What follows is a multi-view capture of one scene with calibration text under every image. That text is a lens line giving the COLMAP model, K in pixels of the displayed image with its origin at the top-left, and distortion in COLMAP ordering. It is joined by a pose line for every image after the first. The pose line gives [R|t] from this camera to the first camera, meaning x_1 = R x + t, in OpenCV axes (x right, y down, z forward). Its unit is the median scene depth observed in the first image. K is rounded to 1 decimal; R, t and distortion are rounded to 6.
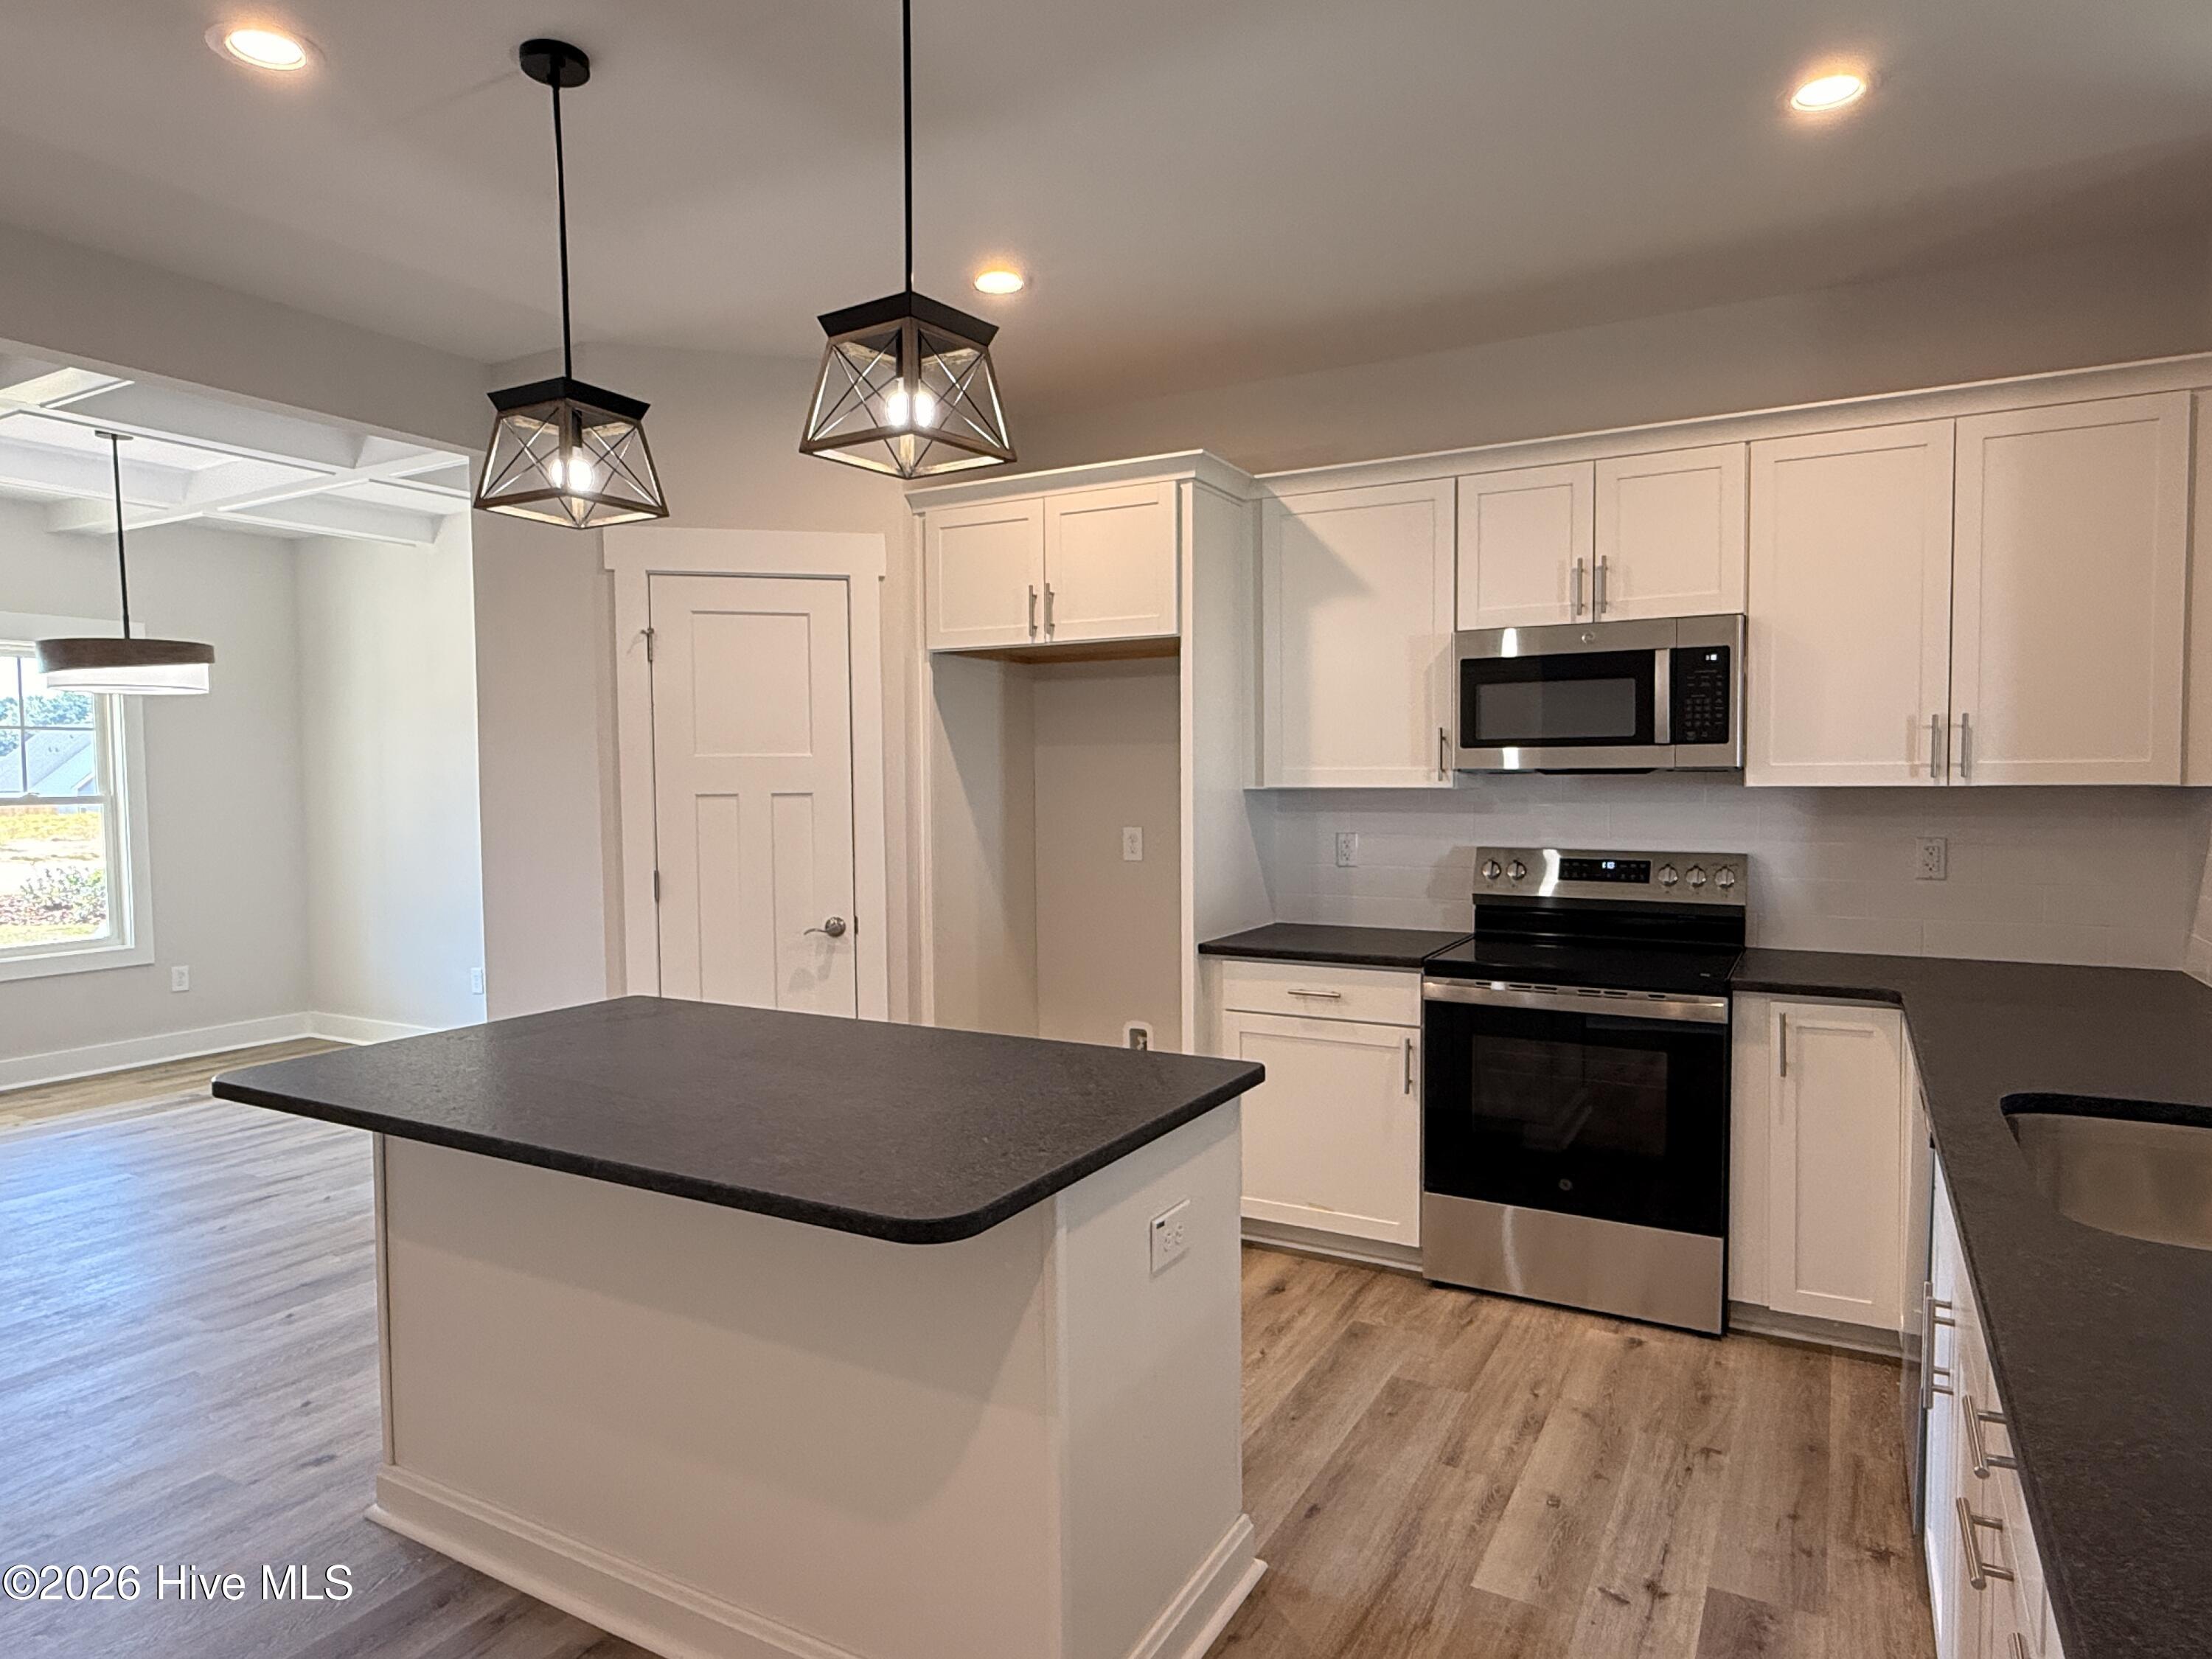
lens RADIAL K [[1323.8, 0, 1098.1], [0, 1323.8, 830.7], [0, 0, 1]] dist [-0.000725, 0.000500]
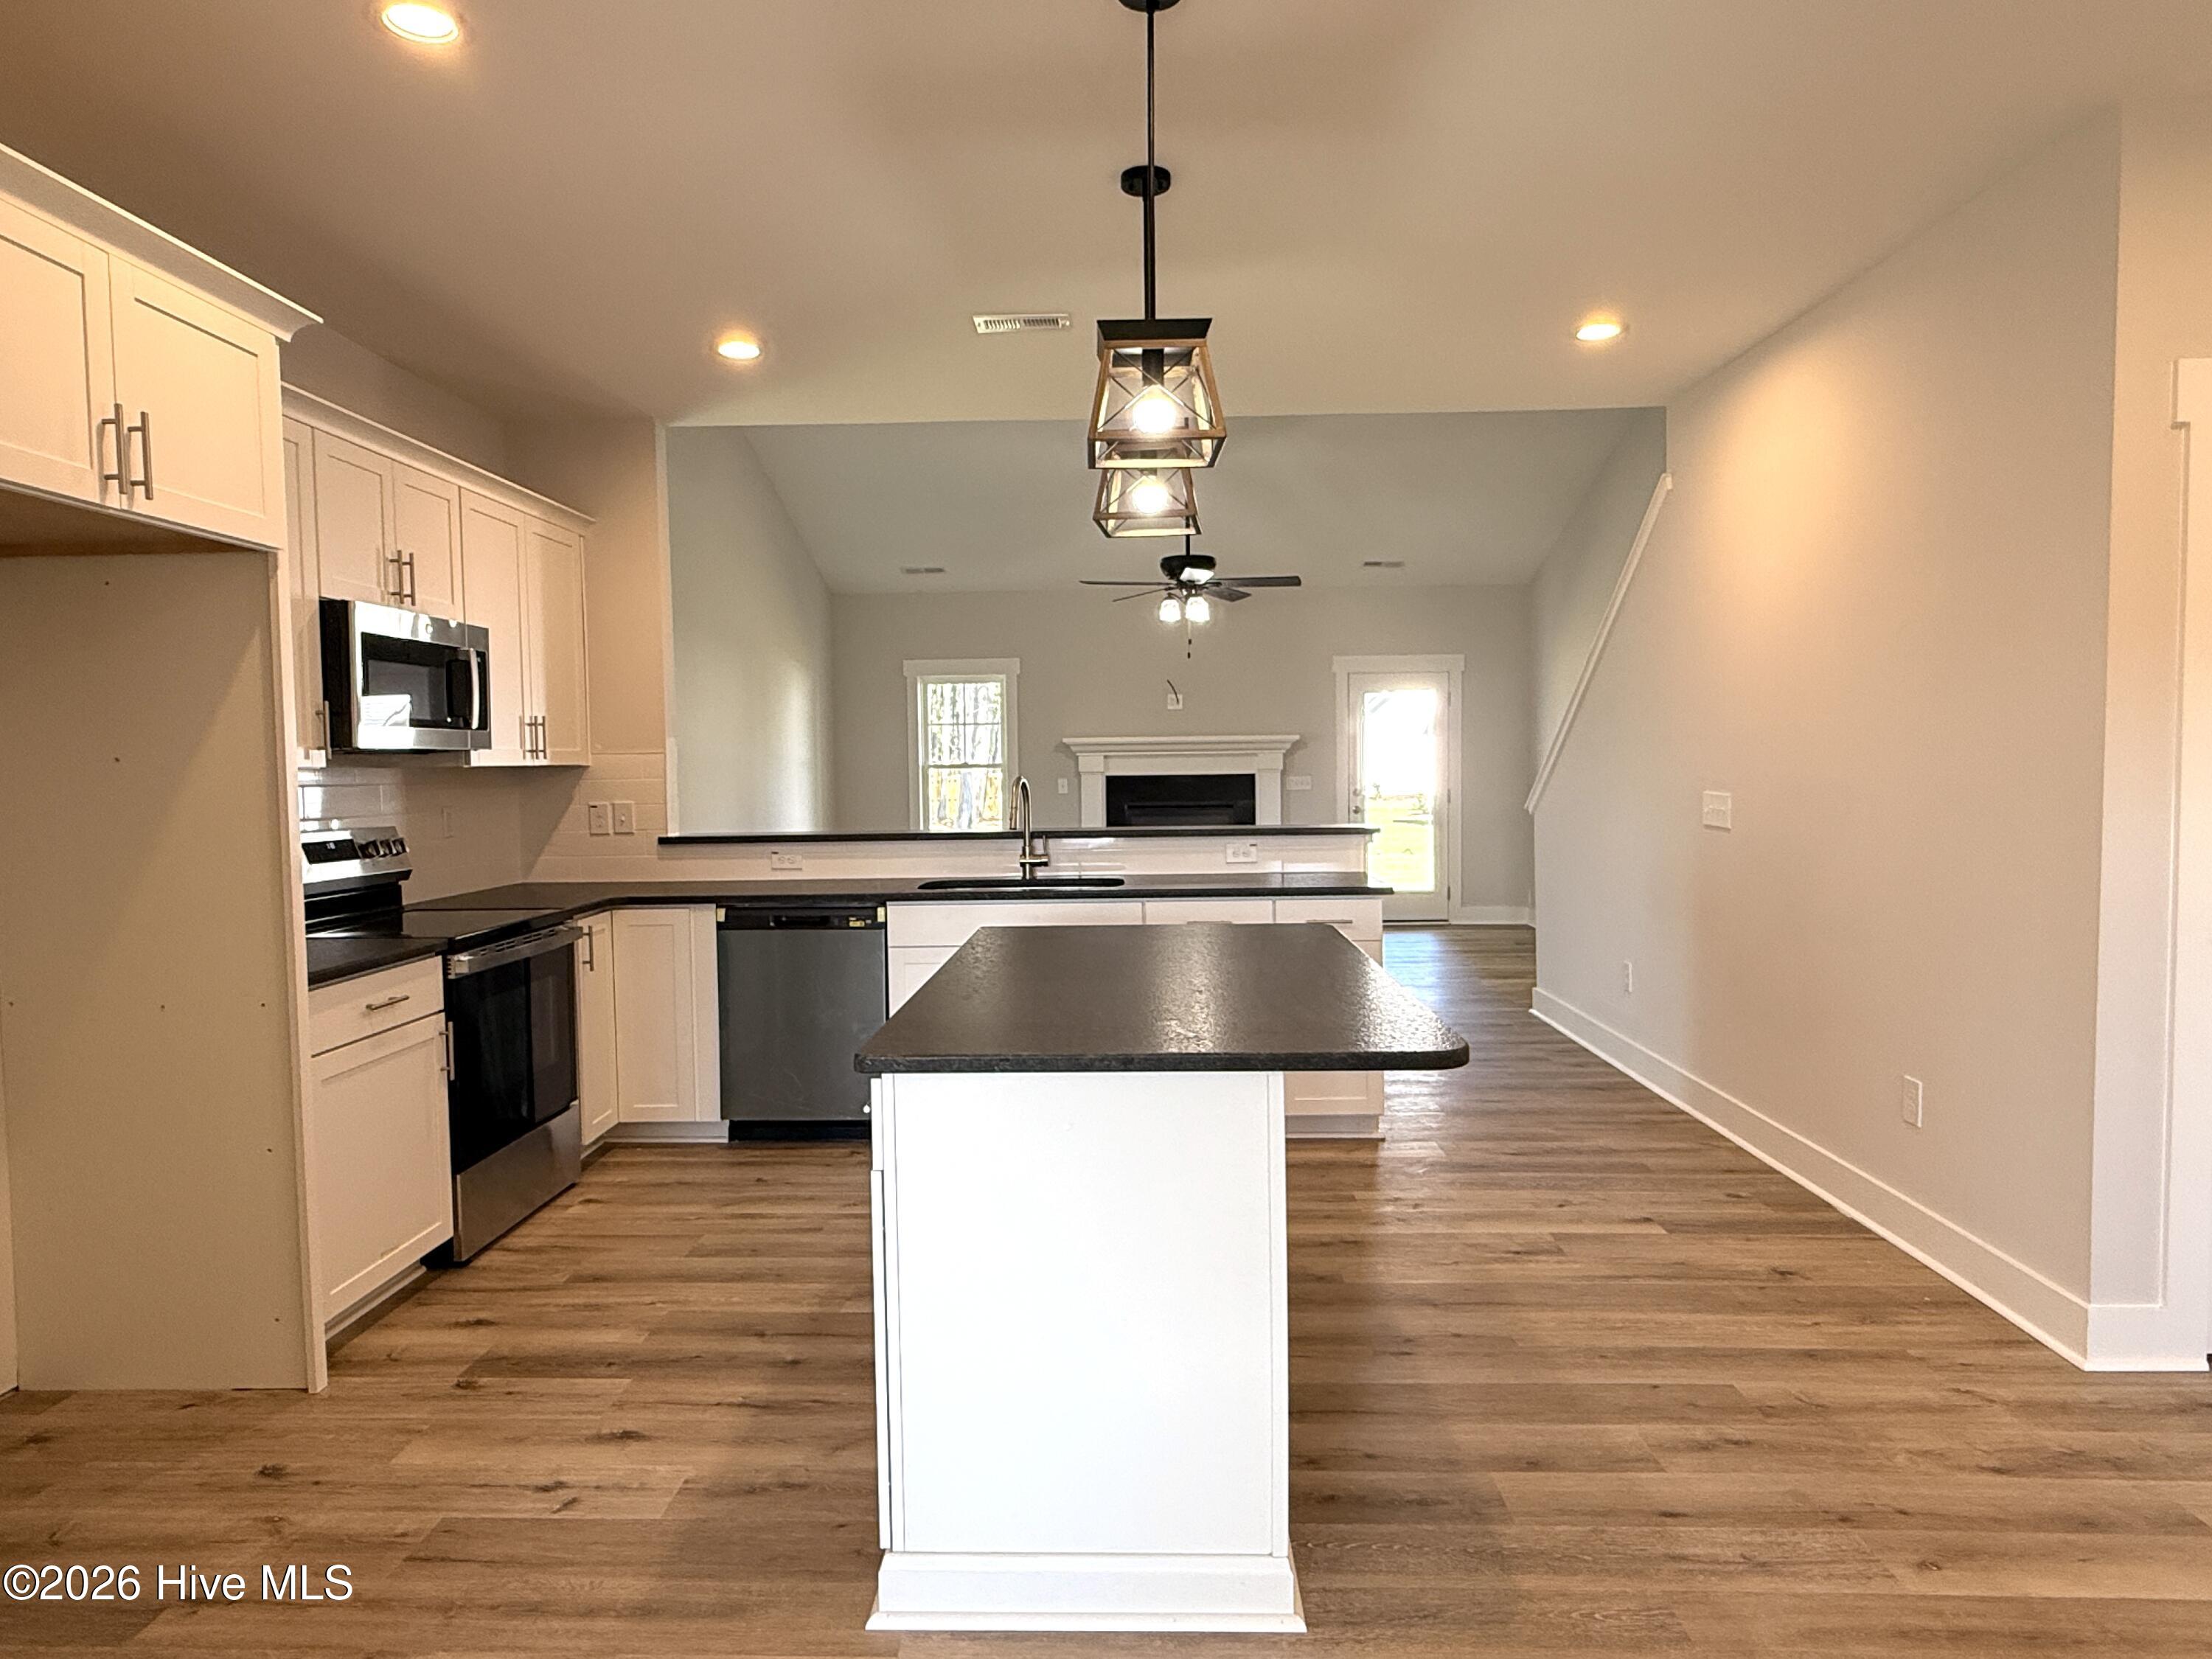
lens RADIAL K [[1323.8, 0, 1098.1], [0, 1323.8, 830.7], [0, 0, 1]] dist [-0.000725, 0.000500]
pose [[-0.463628, -0.032165, 0.885446, -0.659744], [0.055568, 0.996318, 0.065289, -0.015961], [-0.884286, 0.079473, -0.460133, 0.794945]]
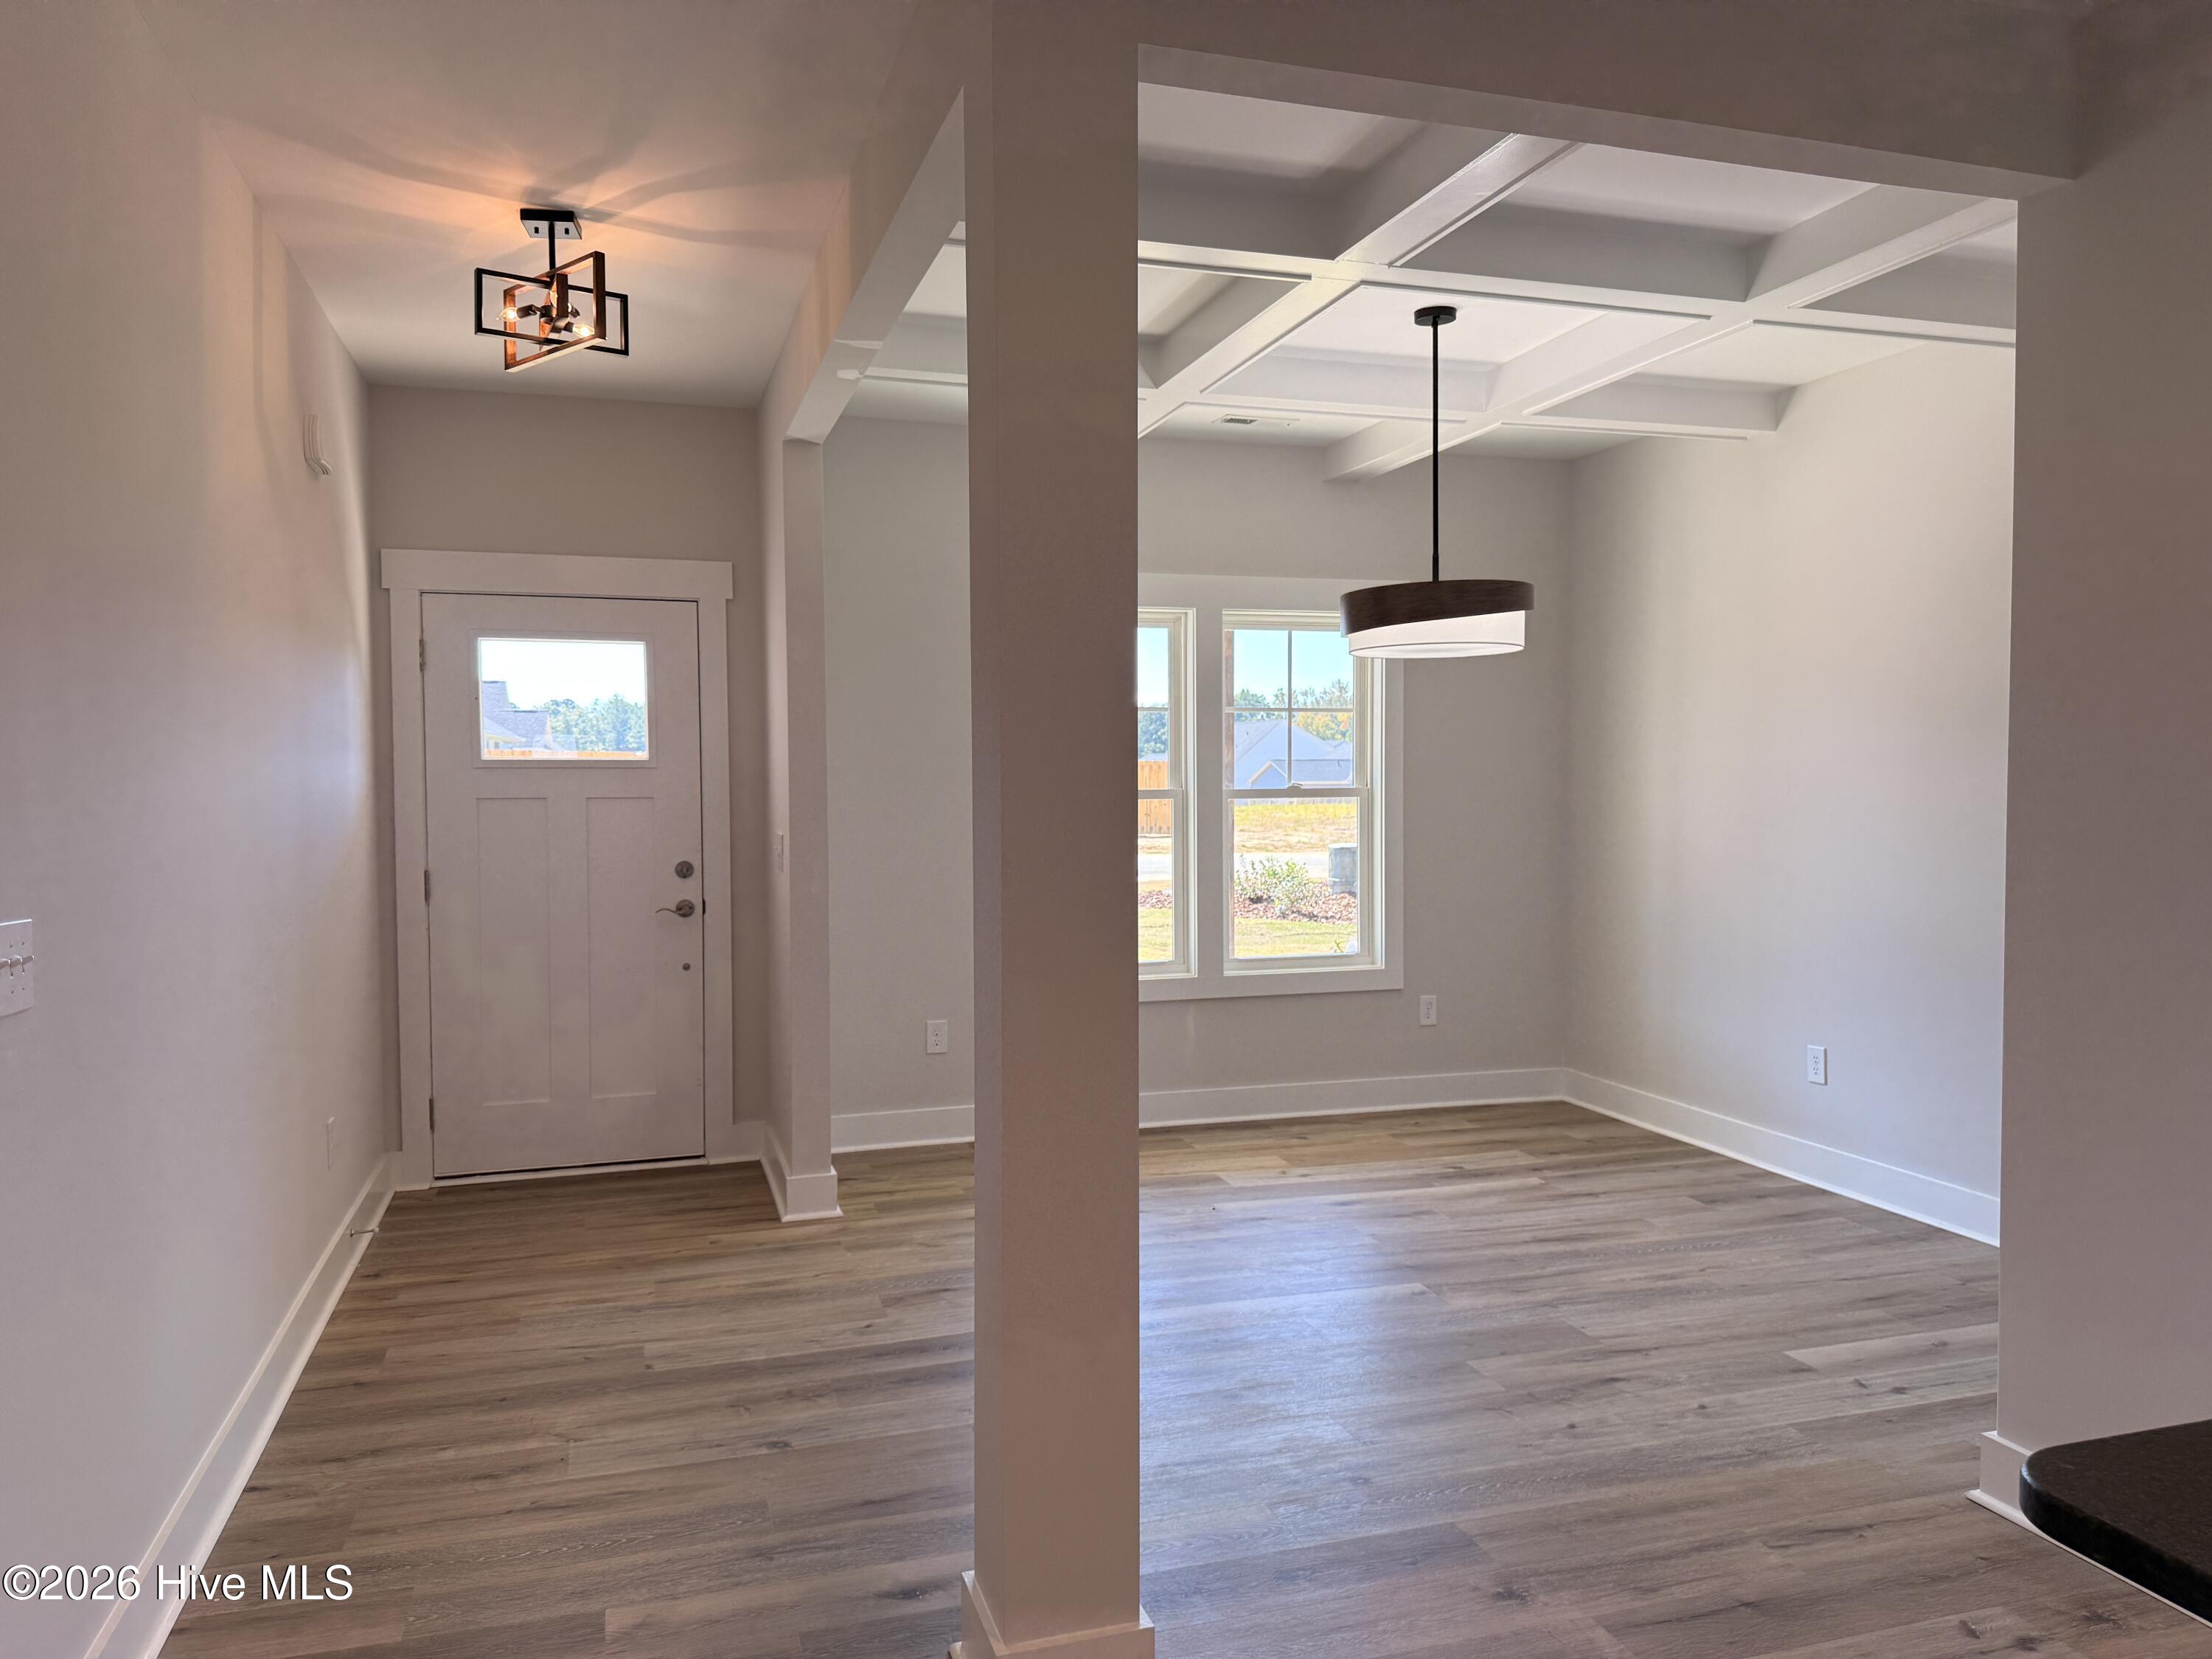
lens RADIAL K [[1548.6, 0, 1106.0], [0, 1548.6, 829.5], [0, 0, 1]] dist [0.184597, -0.308506]
pose [[0.733353, 0.028773, -0.679239, -0.265224], [-0.031245, 0.999475, 0.008604, -0.004899], [0.679130, 0.014913, 0.733867, 0.212752]]
